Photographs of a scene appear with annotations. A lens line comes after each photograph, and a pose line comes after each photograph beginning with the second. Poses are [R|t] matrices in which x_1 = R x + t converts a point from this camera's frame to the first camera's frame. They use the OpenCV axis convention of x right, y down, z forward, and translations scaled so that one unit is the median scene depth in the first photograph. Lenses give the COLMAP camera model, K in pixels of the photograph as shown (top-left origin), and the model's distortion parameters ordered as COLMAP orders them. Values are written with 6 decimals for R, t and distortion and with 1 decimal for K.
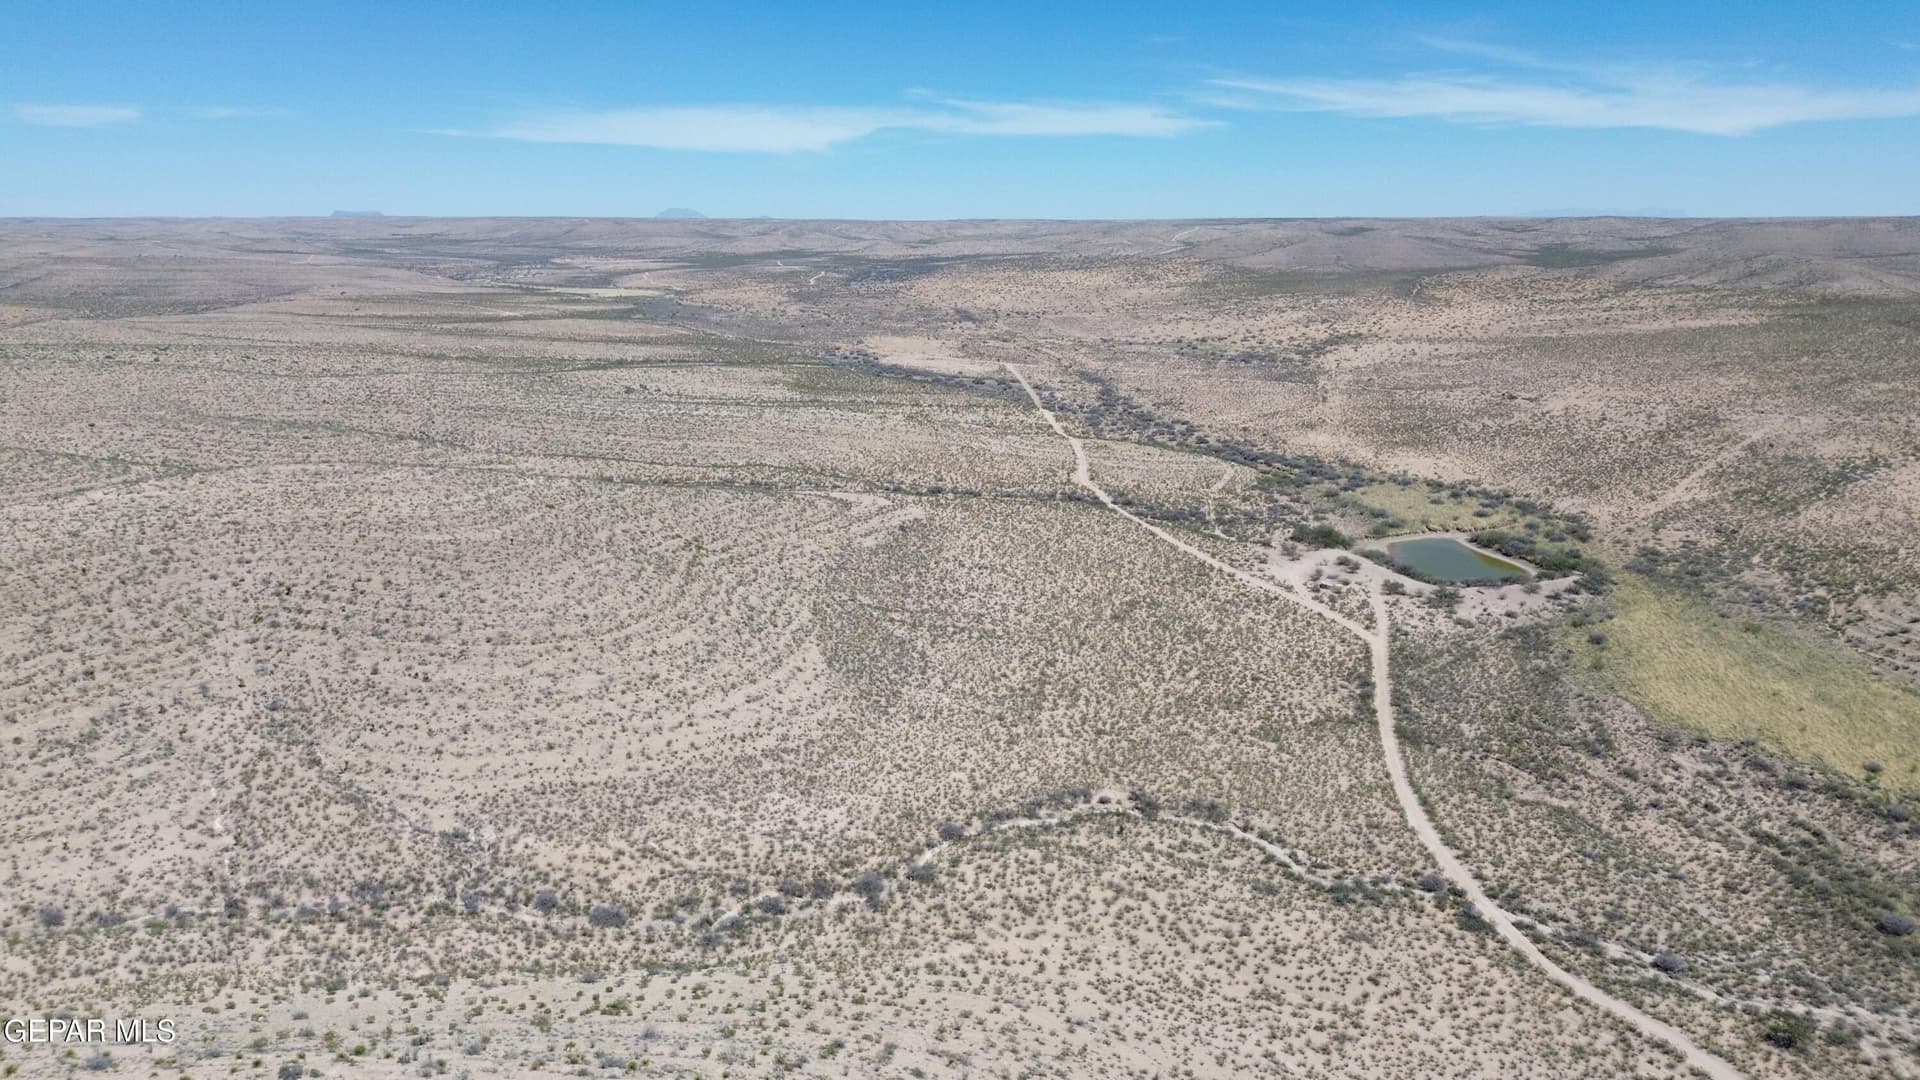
lens RADIAL K [[1357.1, 0, 959.0], [0, 1357.1, 541.6], [0, 0, 1]] dist [0.073174, -0.074149]
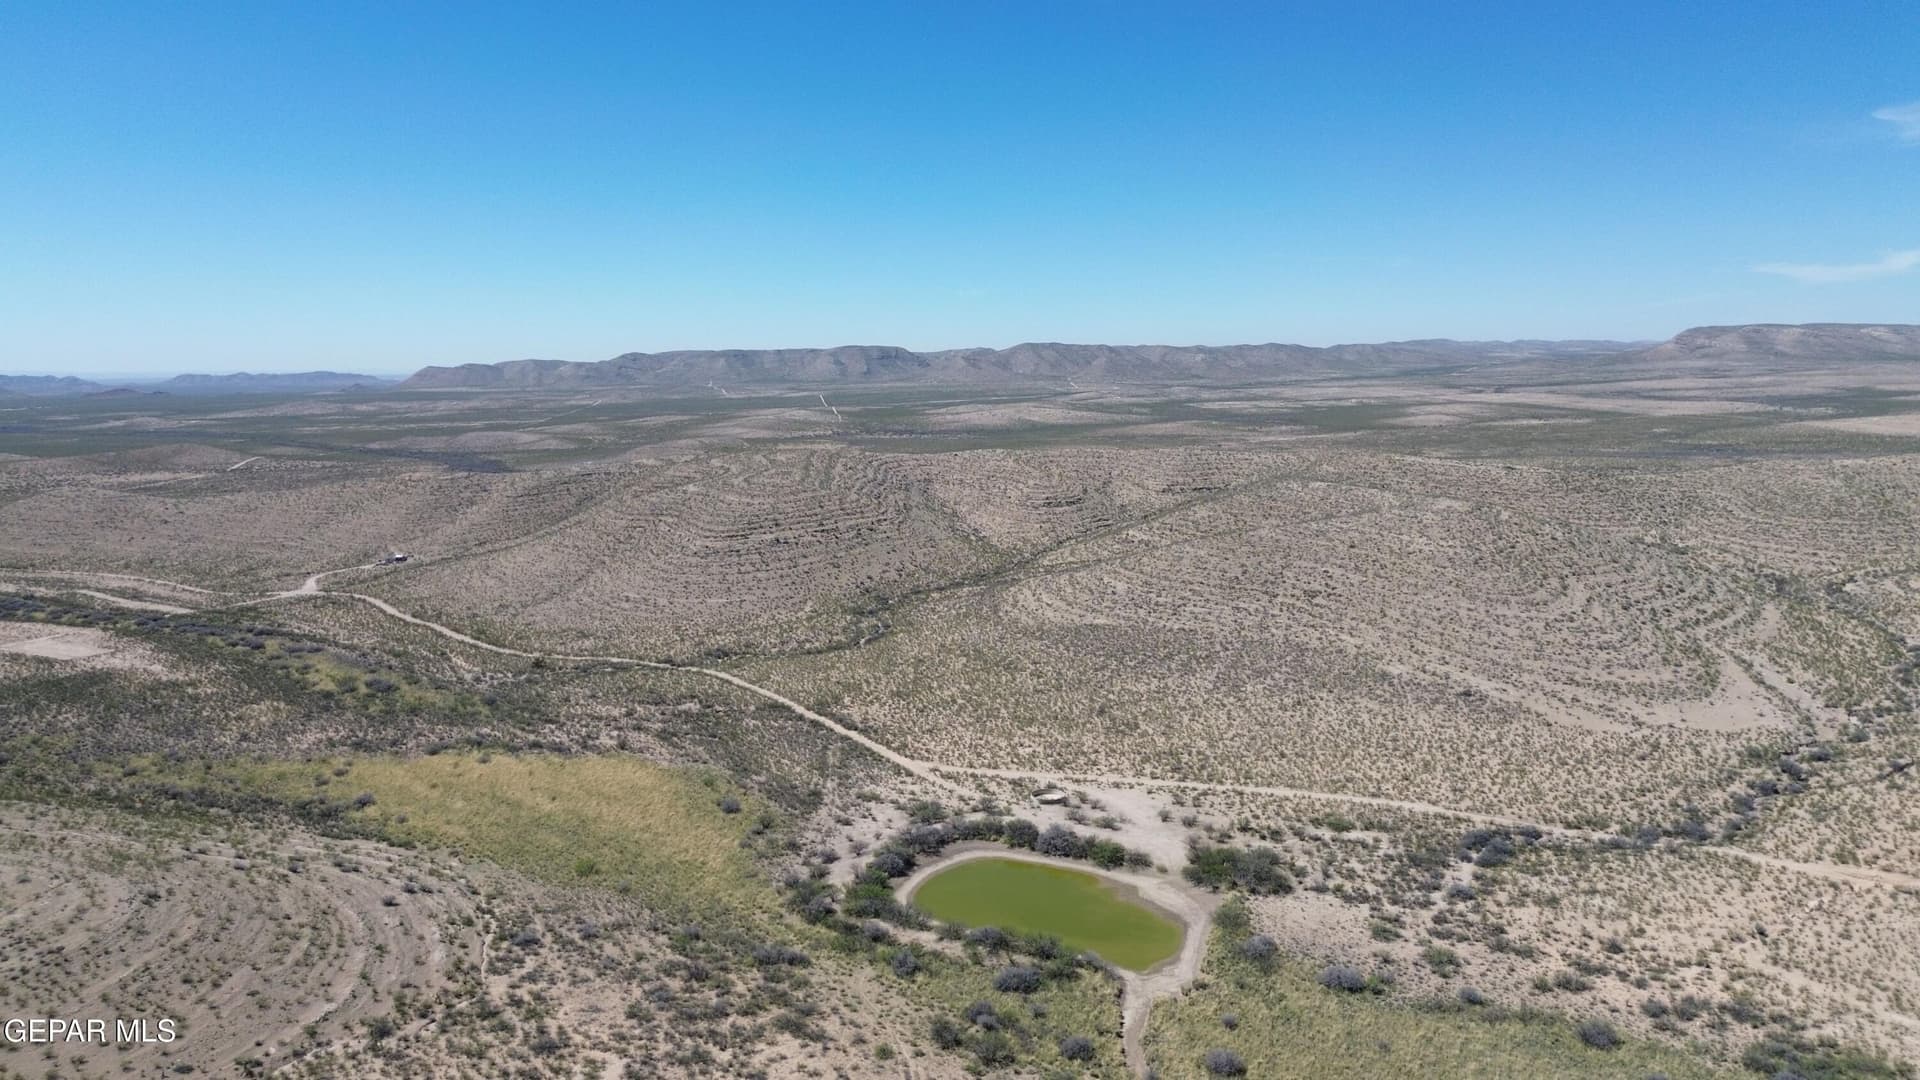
lens RADIAL K [[1357.1, 0, 949.8], [0, 1357.1, 542.5], [0, 0, 1]] dist [0.073174, -0.074149]
pose [[-0.679255, 0.112068, -0.725295, 0.231168], [-0.155170, 0.944000, 0.291181, -0.087465], [0.717311, 0.310331, -0.623827, 0.372456]]
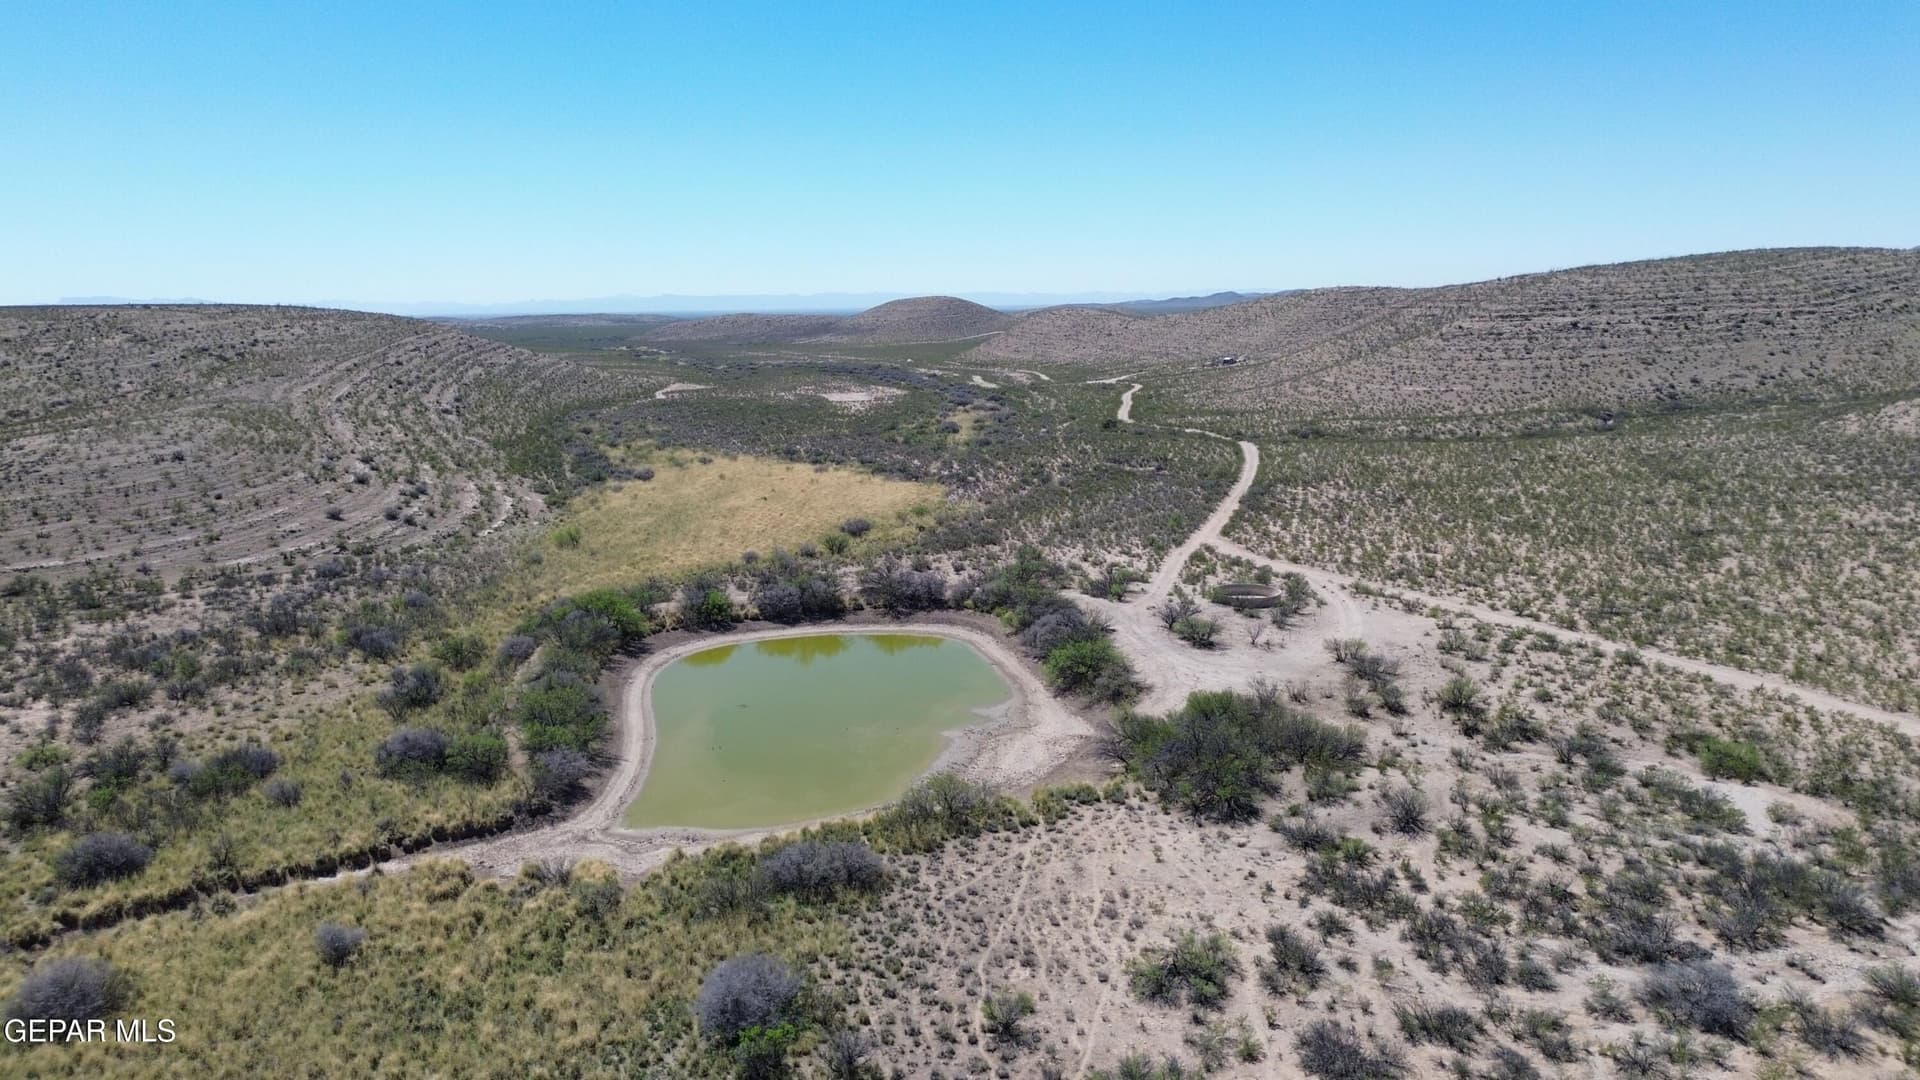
lens RADIAL K [[1357.1, 0, 954.6], [0, 1357.1, 536.1], [0, 0, 1]] dist [0.073174, -0.074149]
pose [[-0.999027, 0.015054, 0.041448, 0.091146], [0.030256, 0.917779, 0.395938, -0.038496], [-0.032080, 0.396807, -0.917341, 0.360700]]
